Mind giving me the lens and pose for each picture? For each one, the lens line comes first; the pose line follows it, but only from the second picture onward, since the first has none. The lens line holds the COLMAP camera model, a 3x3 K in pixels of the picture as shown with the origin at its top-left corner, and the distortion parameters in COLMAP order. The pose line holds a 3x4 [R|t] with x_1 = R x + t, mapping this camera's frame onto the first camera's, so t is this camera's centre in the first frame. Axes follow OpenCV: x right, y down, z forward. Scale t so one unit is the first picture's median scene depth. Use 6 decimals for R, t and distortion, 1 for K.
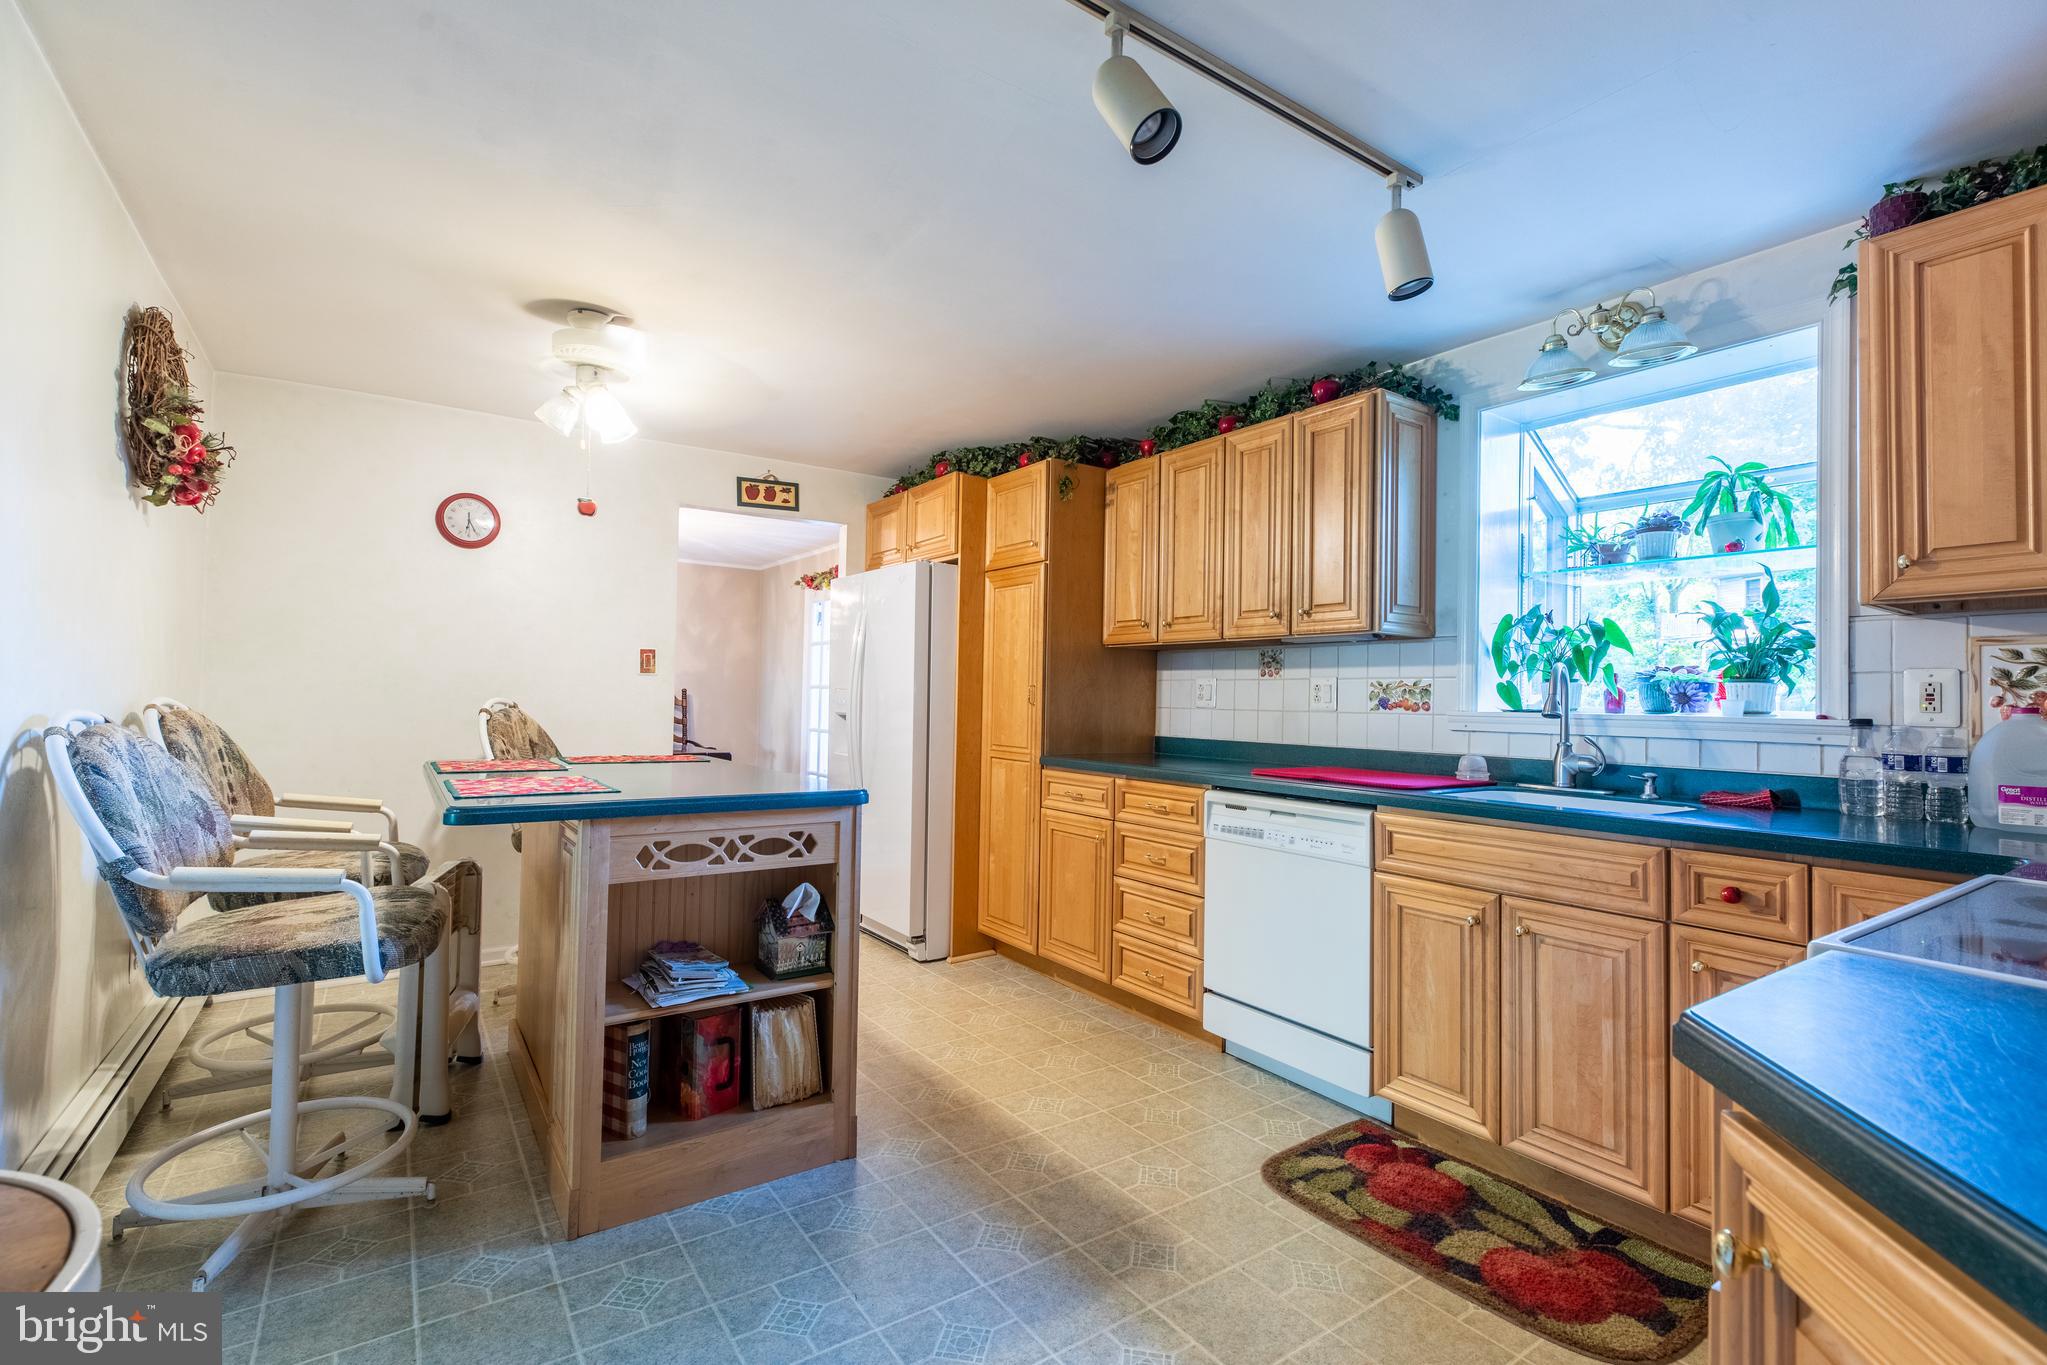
lens RADIAL K [[912.4, 0, 1022.4], [0, 912.4, 674.9], [0, 0, 1]] dist [0.002818, 0.000209]
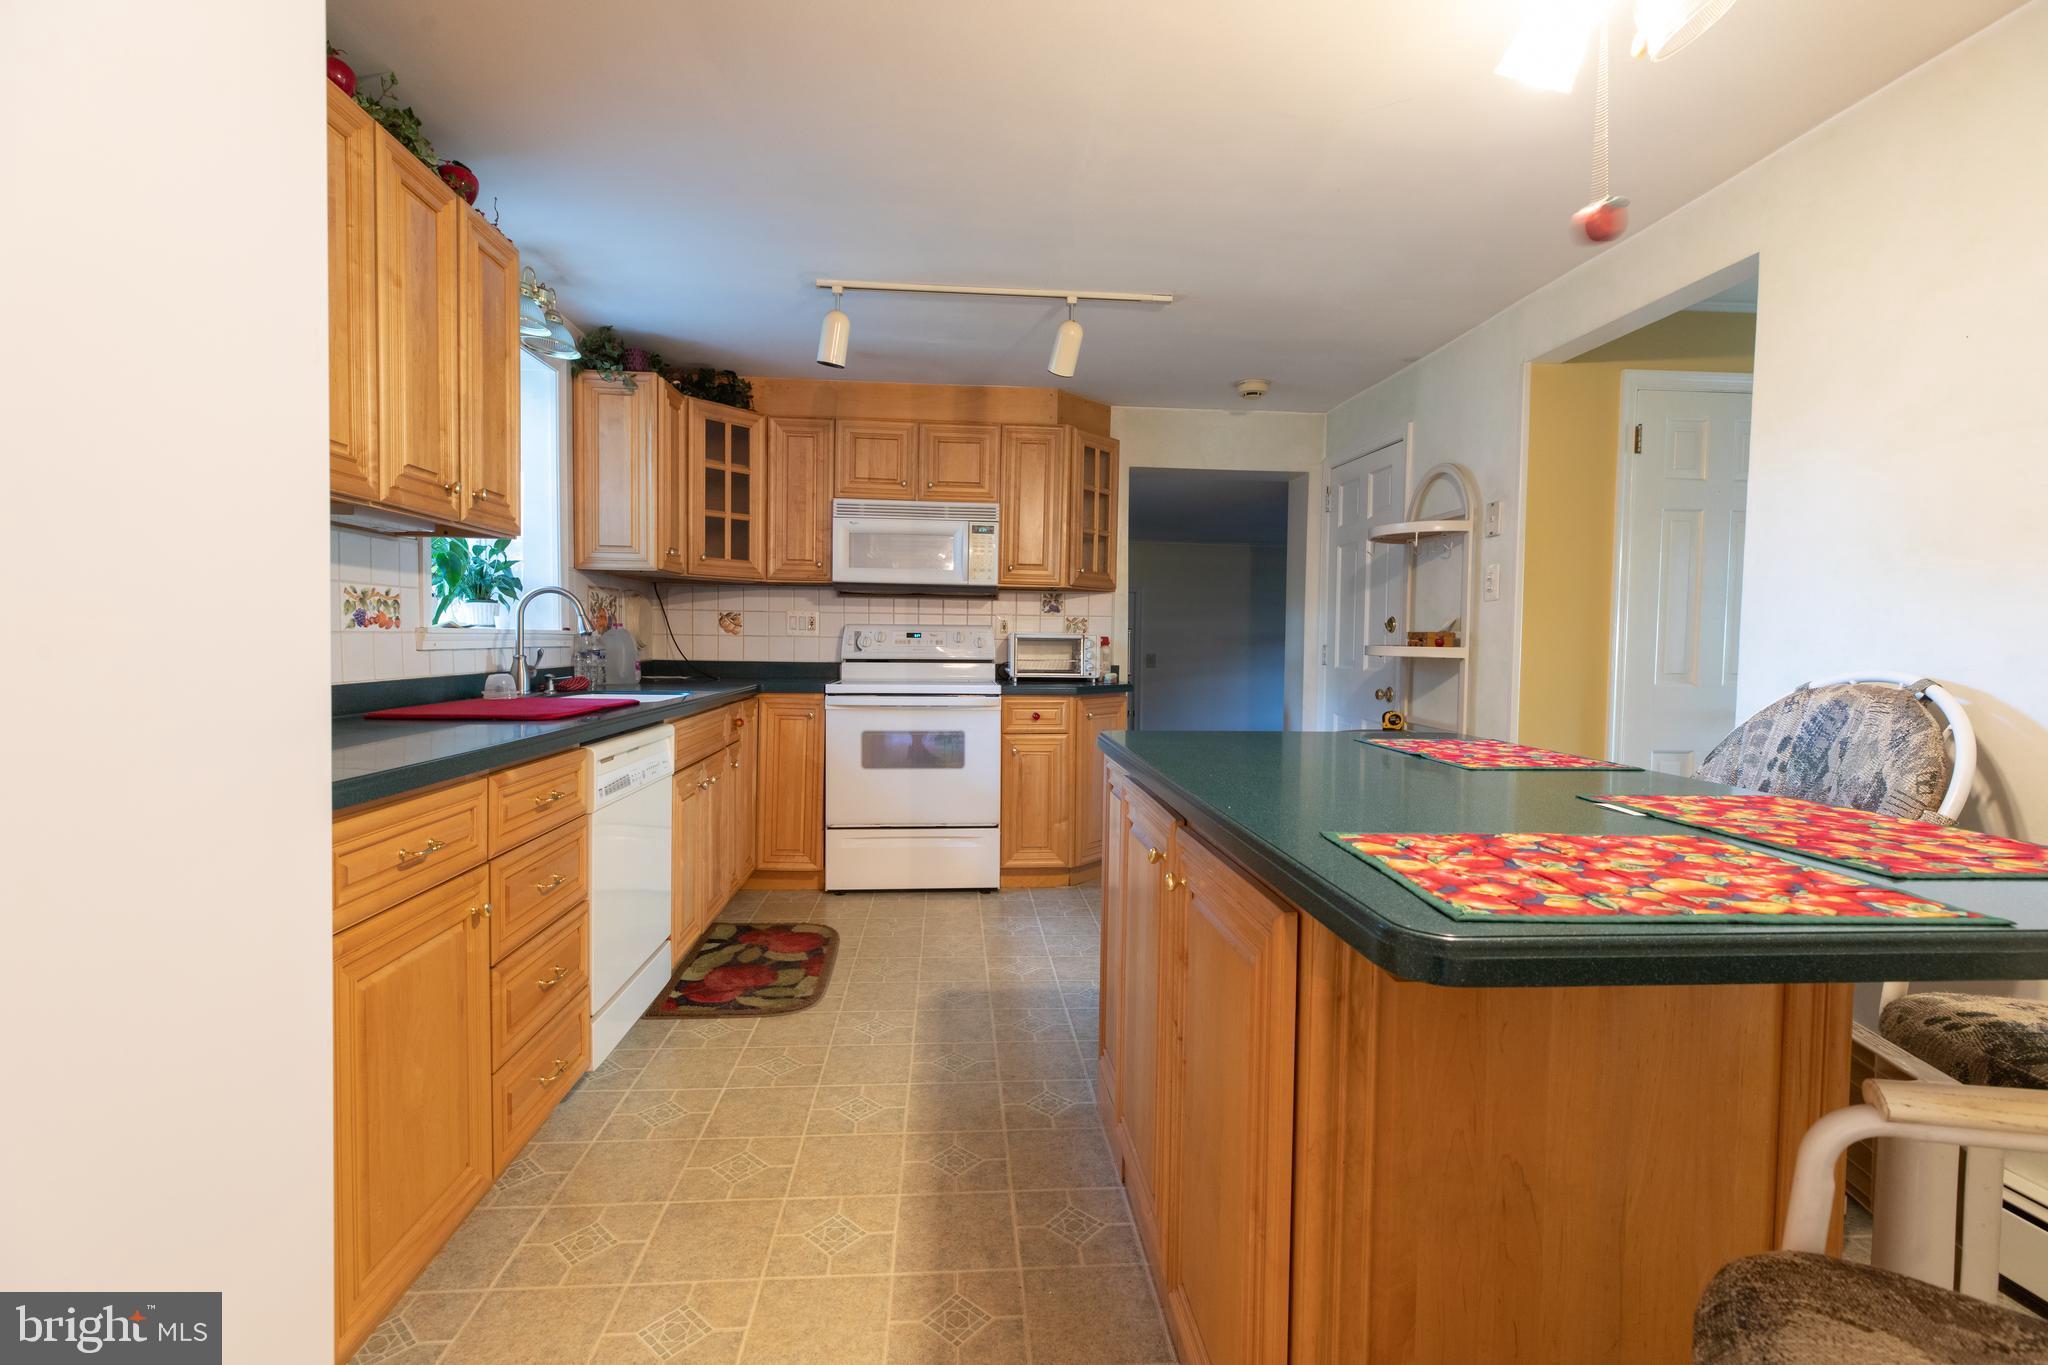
lens RADIAL K [[912.9, 0, 1022.9], [0, 912.9, 674.9], [0, 0, 1]] dist [0.002818, 0.000209]
pose [[-0.863631, -0.050855, 0.501553, -0.618203], [-0.044071, 0.998706, 0.025378, 0.051460], [-0.502194, -0.000187, -0.864755, 2.012457]]
